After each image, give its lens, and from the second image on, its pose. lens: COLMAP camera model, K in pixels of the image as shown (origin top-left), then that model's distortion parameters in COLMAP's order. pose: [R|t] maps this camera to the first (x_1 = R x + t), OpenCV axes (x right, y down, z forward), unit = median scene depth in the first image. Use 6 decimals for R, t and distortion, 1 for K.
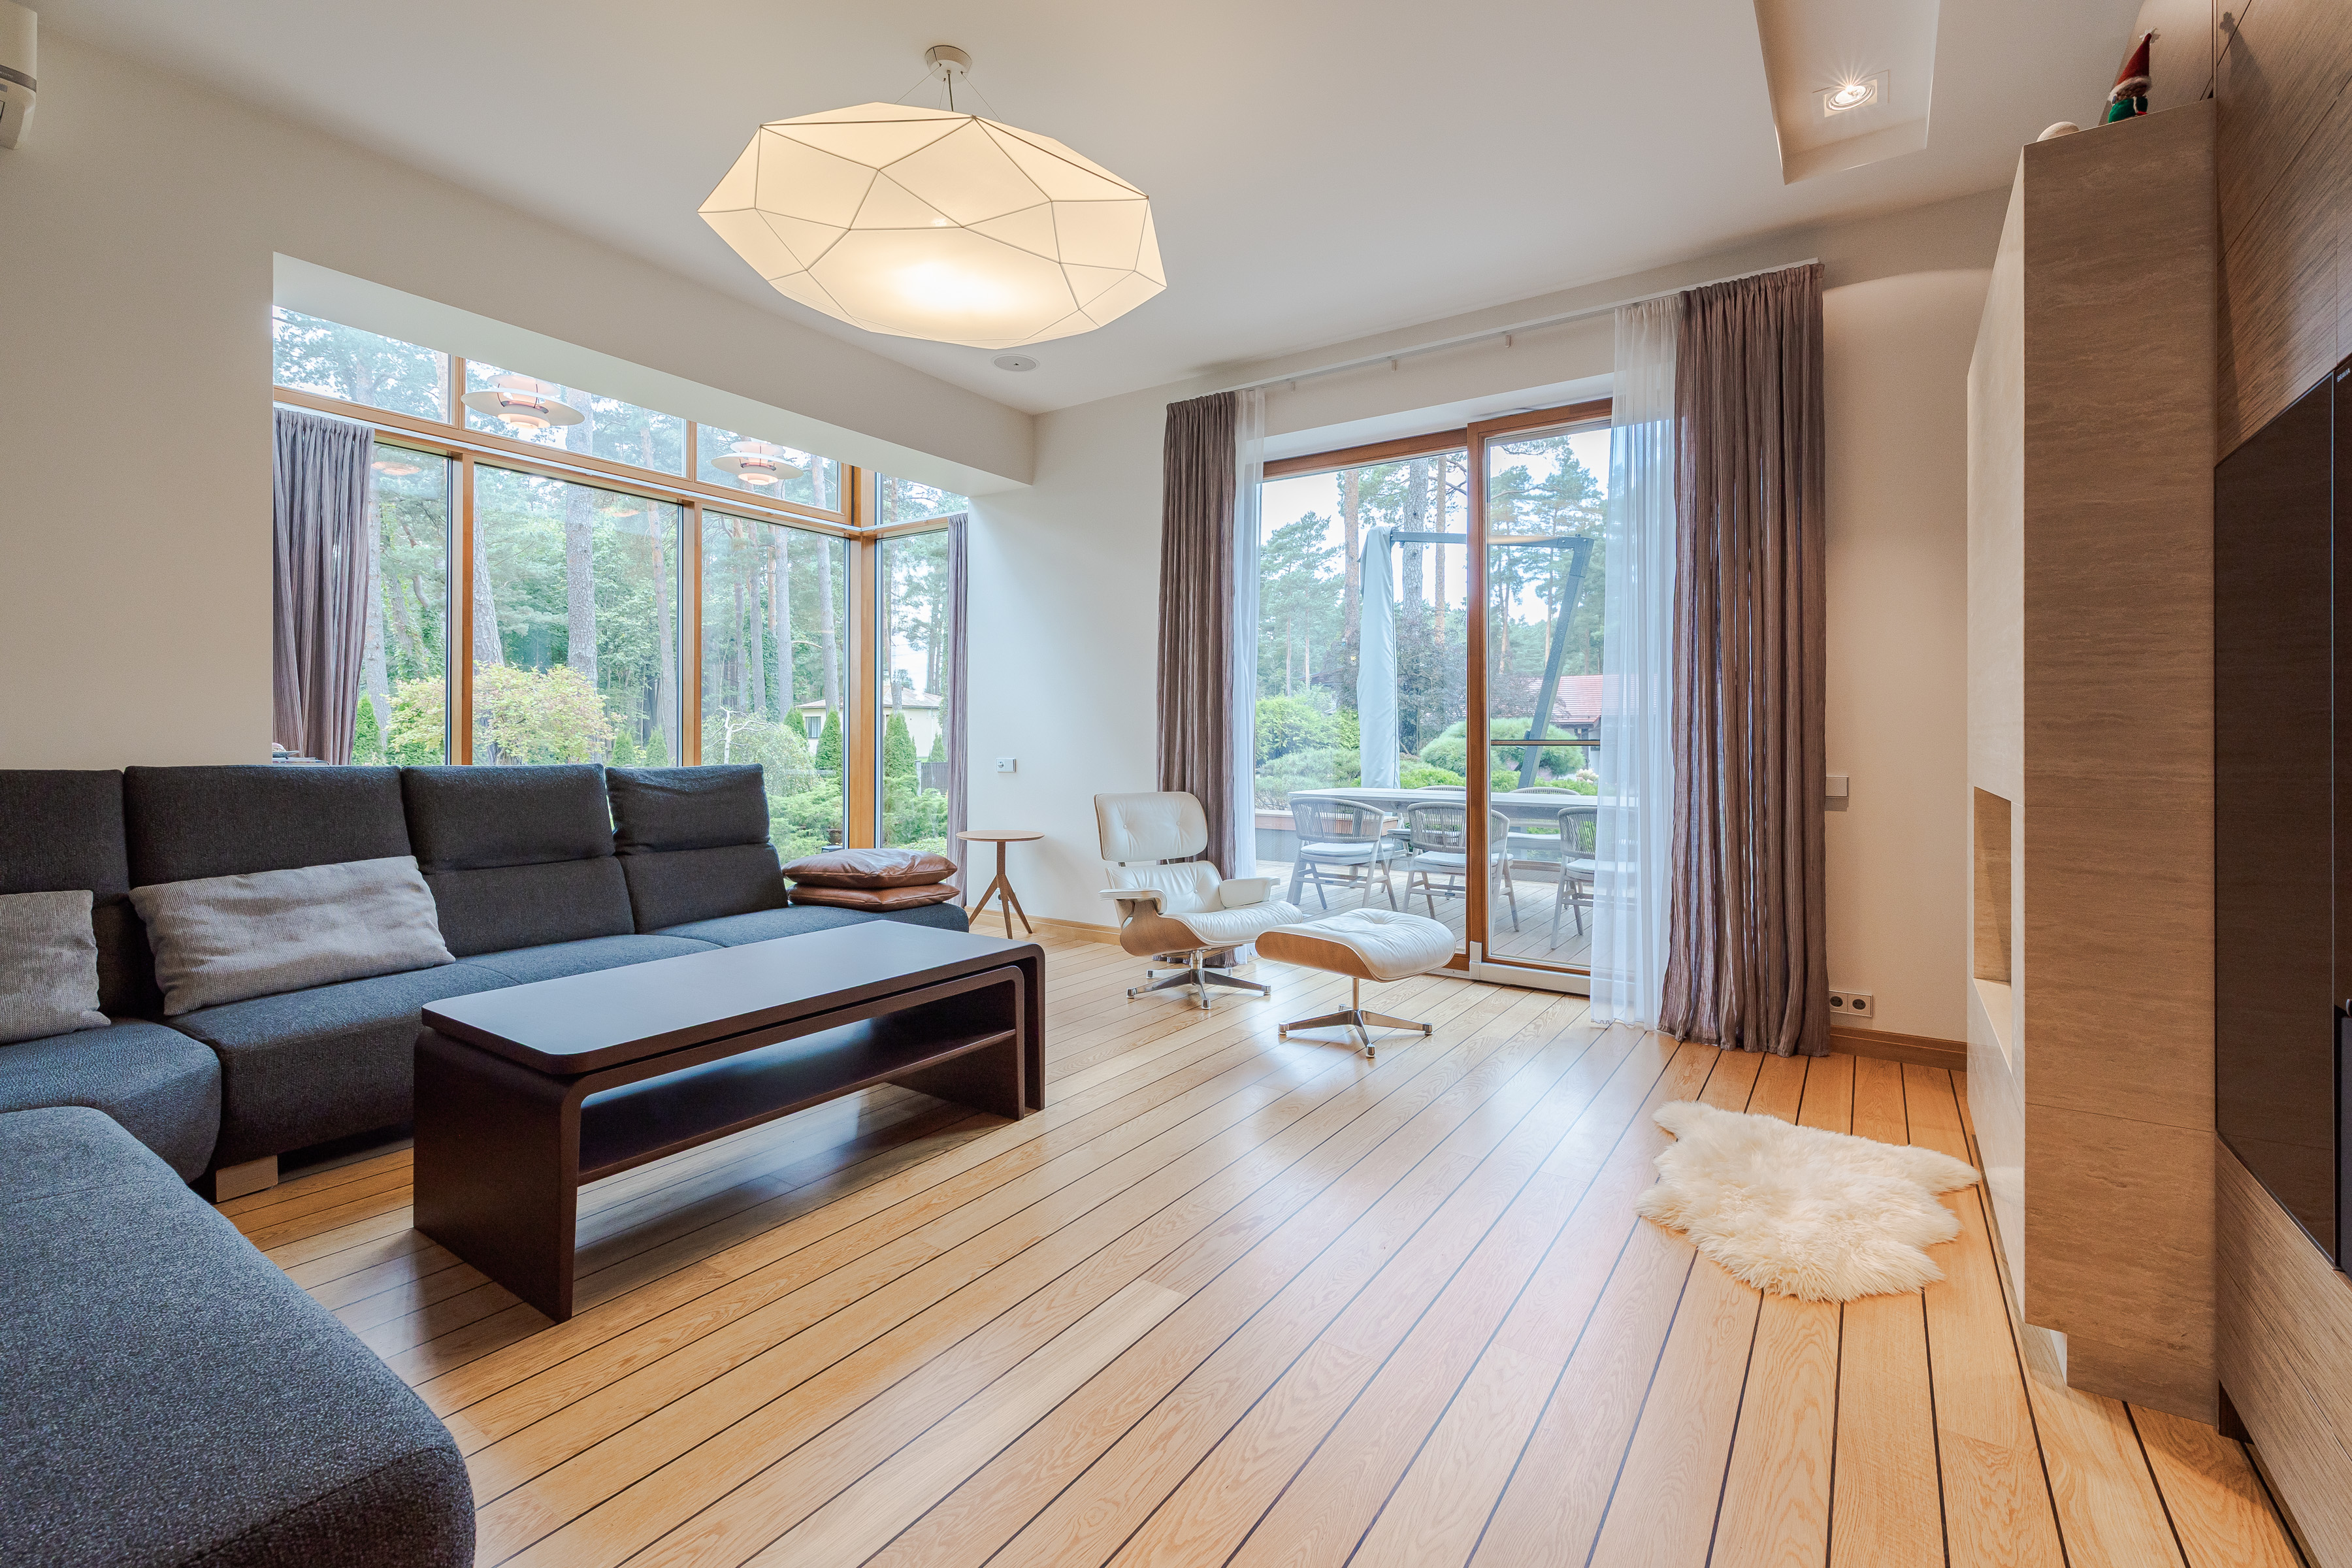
lens RADIAL K [[1014.1, 0, 1193.7], [0, 1014.1, 736.1], [0, 0, 1]] dist [0.006130, -0.001954]
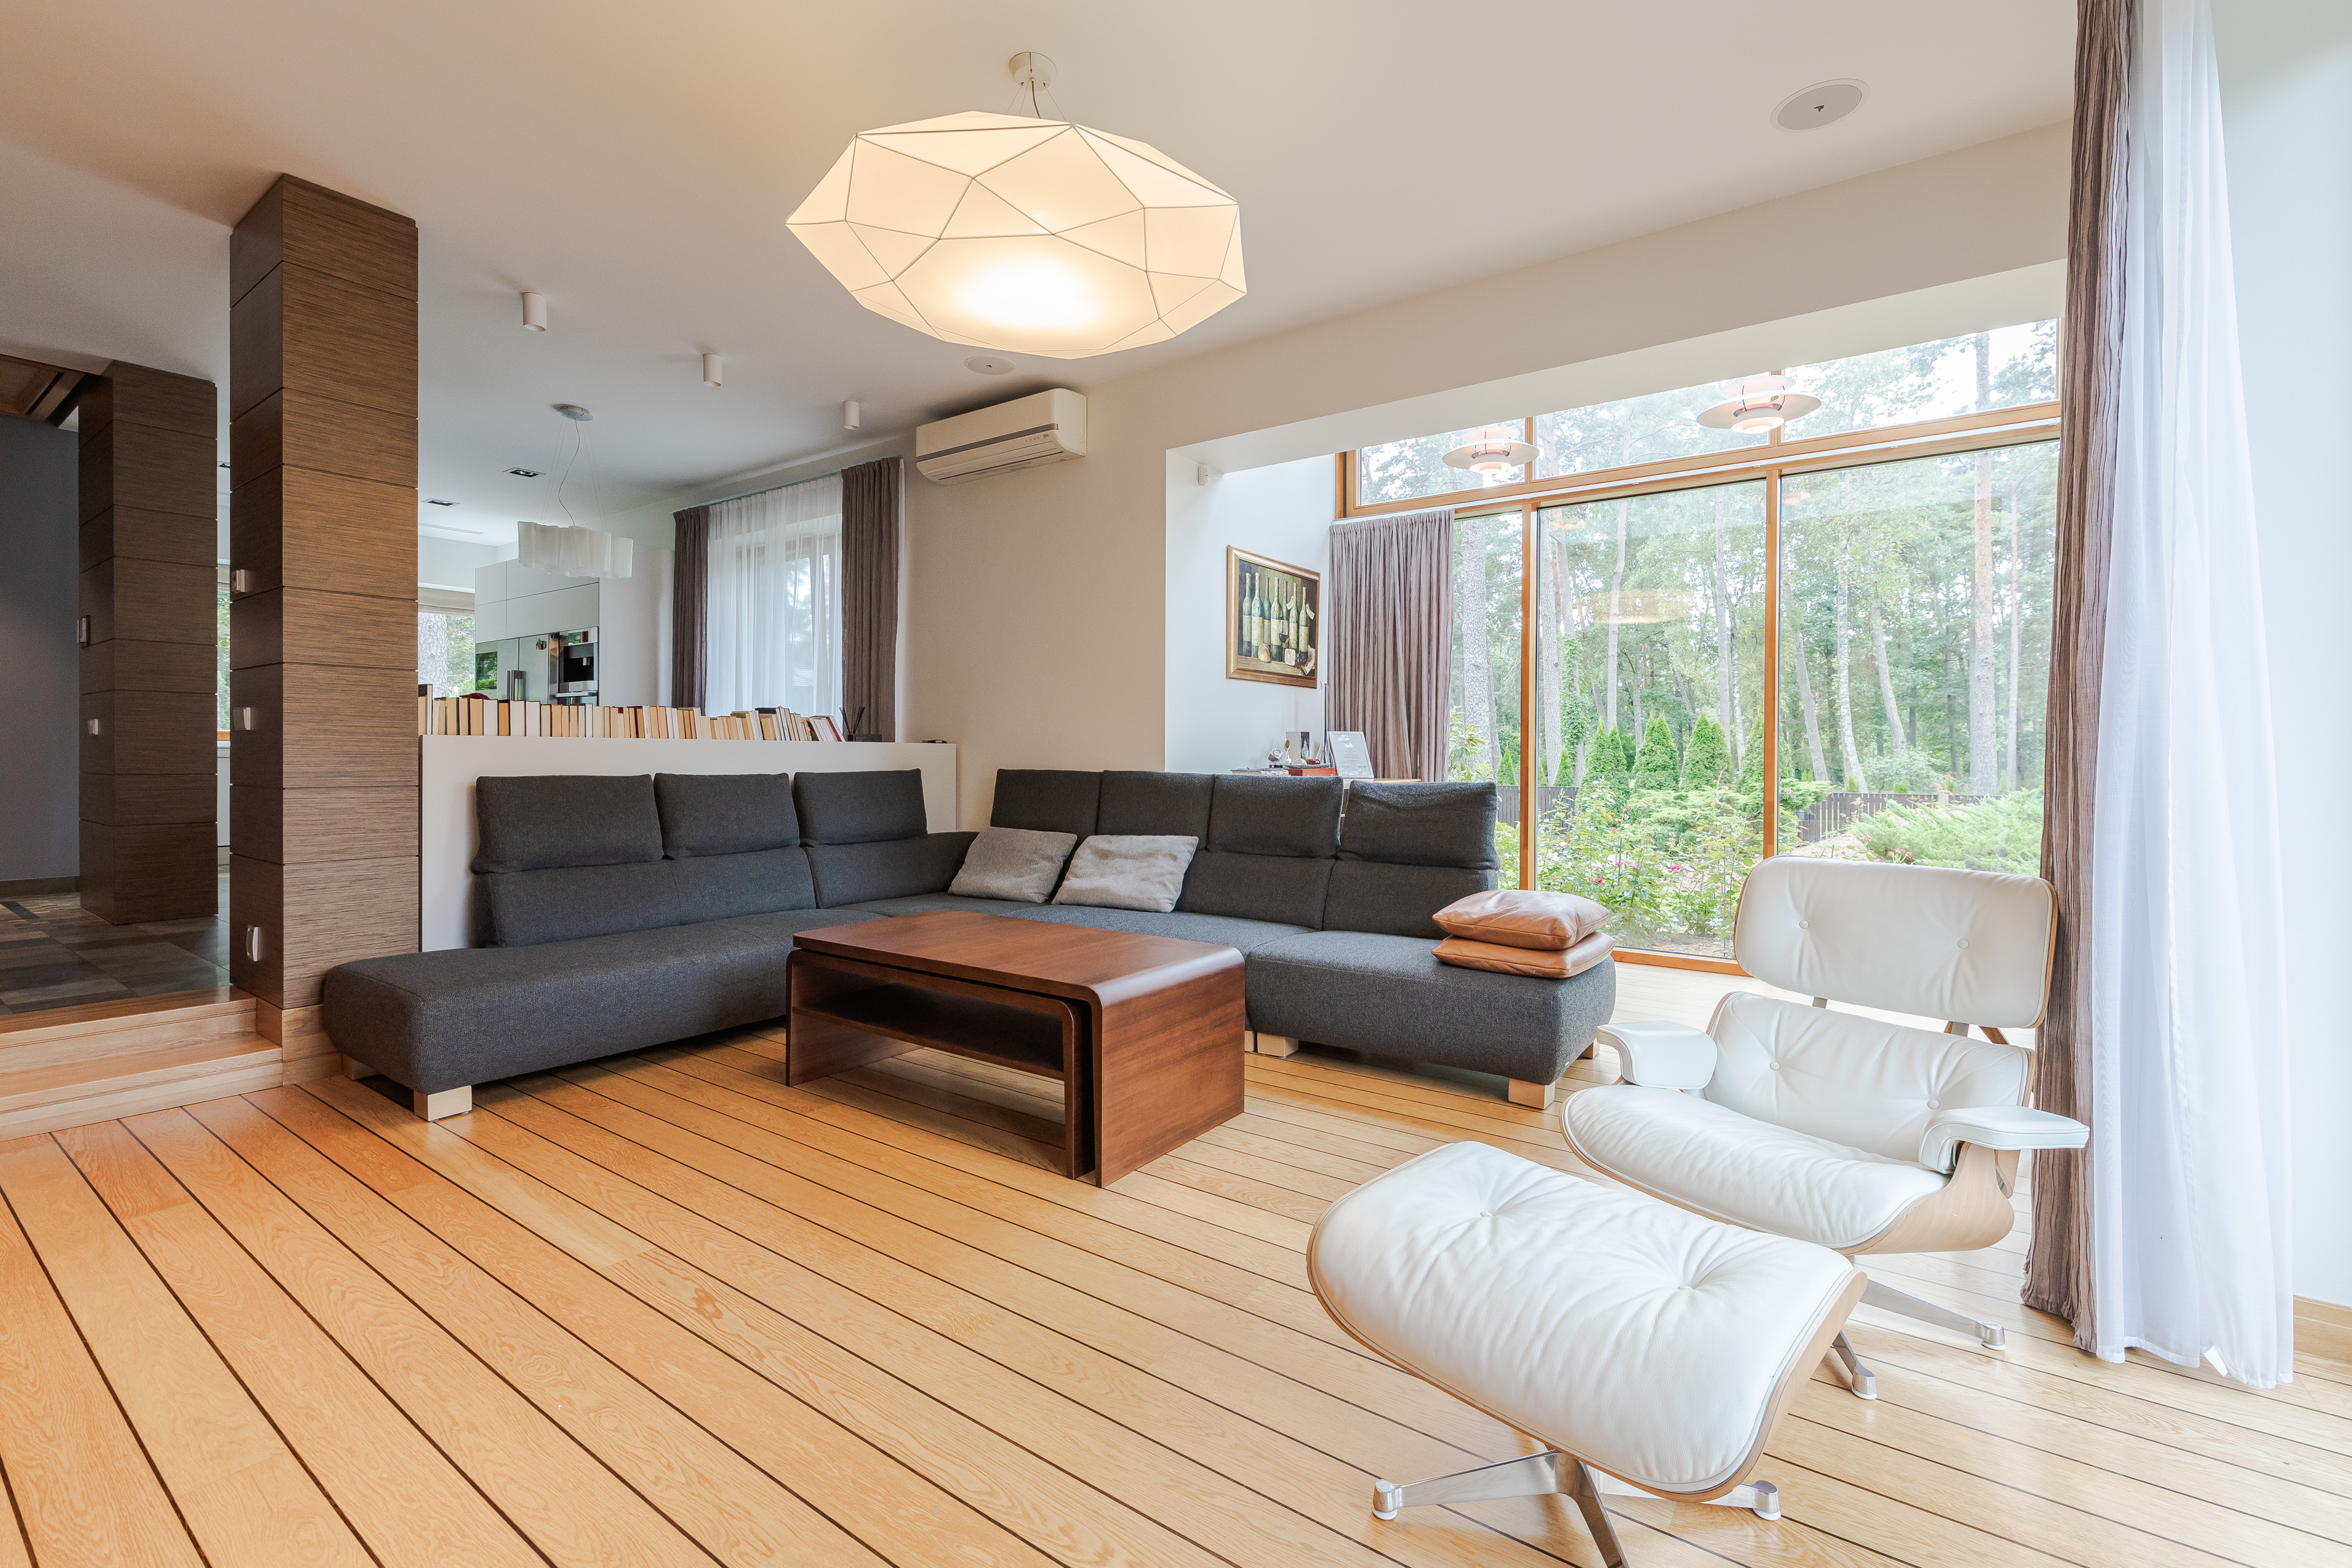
lens RADIAL K [[1014.1, 0, 1183.4], [0, 1014.1, 756.0], [0, 0, 1]] dist [0.006130, -0.001954]
pose [[-0.029264, -0.003084, -0.999567, 0.562942], [-0.001917, 0.999994, -0.003029, 0.007657], [0.999570, 0.001828, -0.029269, 0.885152]]
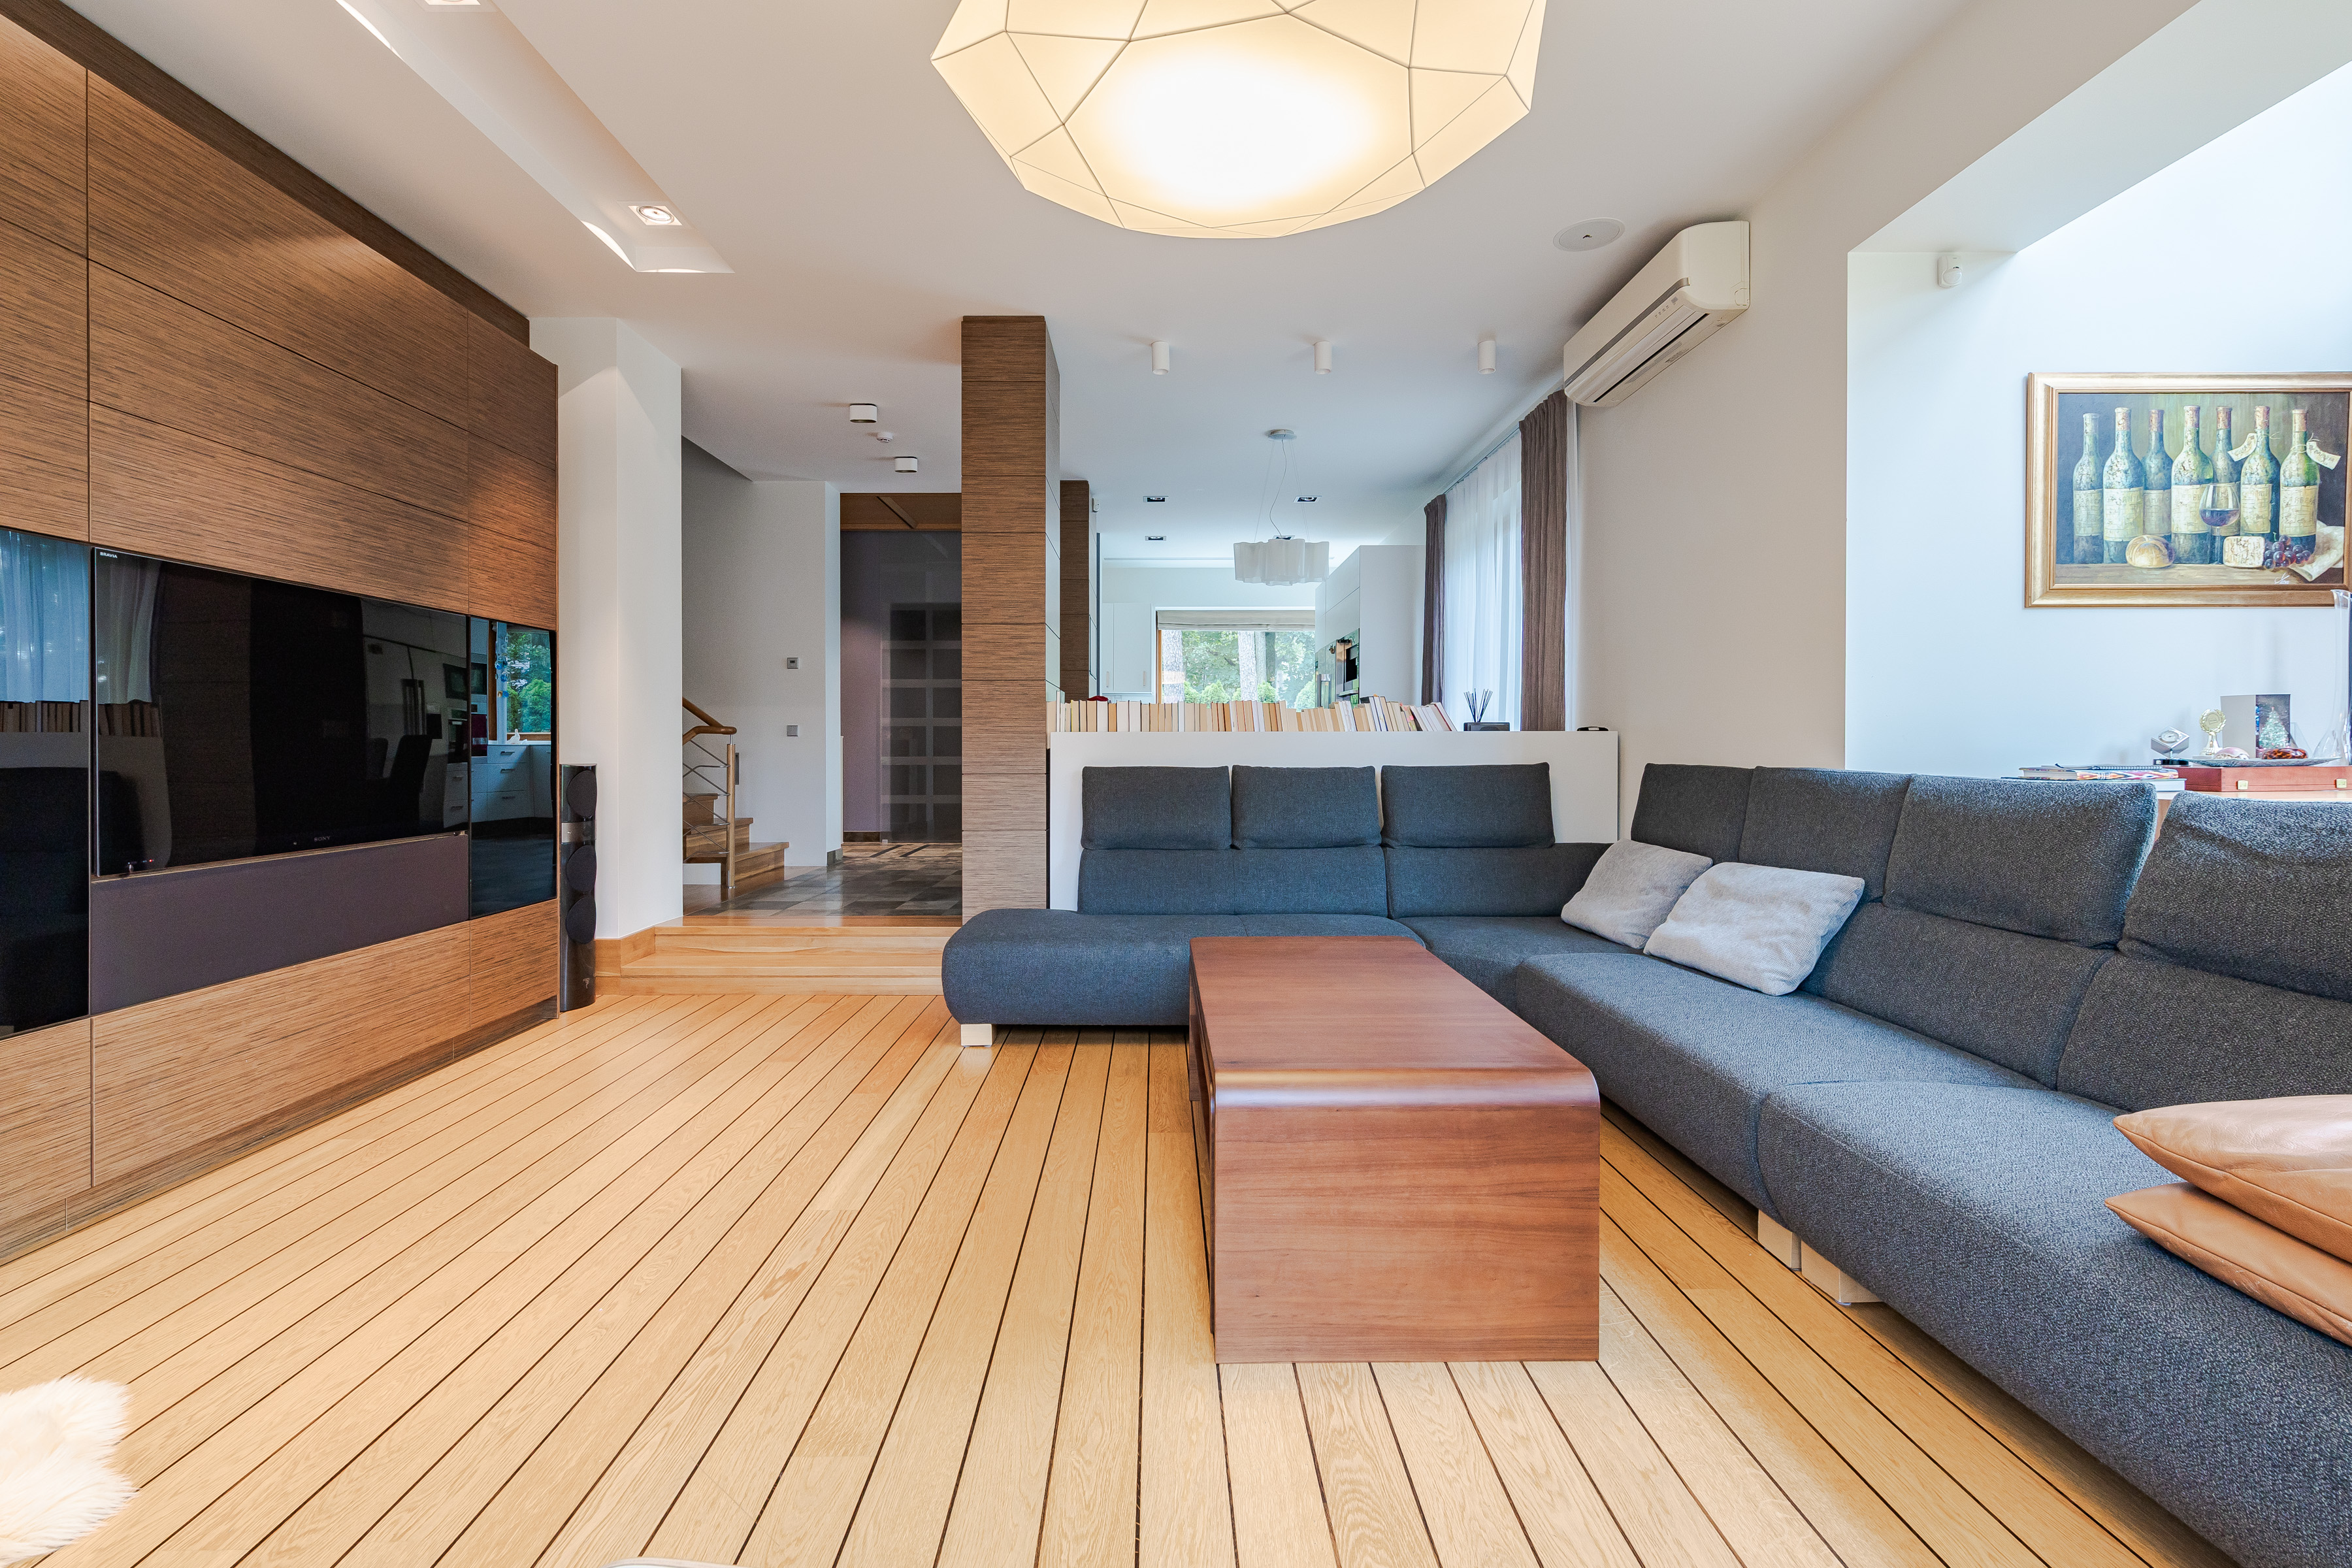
lens RADIAL K [[1014.1, 0, 1160.0], [0, 1014.1, 750.9], [0, 0, 1]] dist [0.006130, -0.001954]
pose [[-0.828995, 0.000580, -0.559256, 0.169893], [0.001226, 0.999999, -0.000781, 0.008787], [0.559255, -0.001333, -0.828995, 1.192647]]
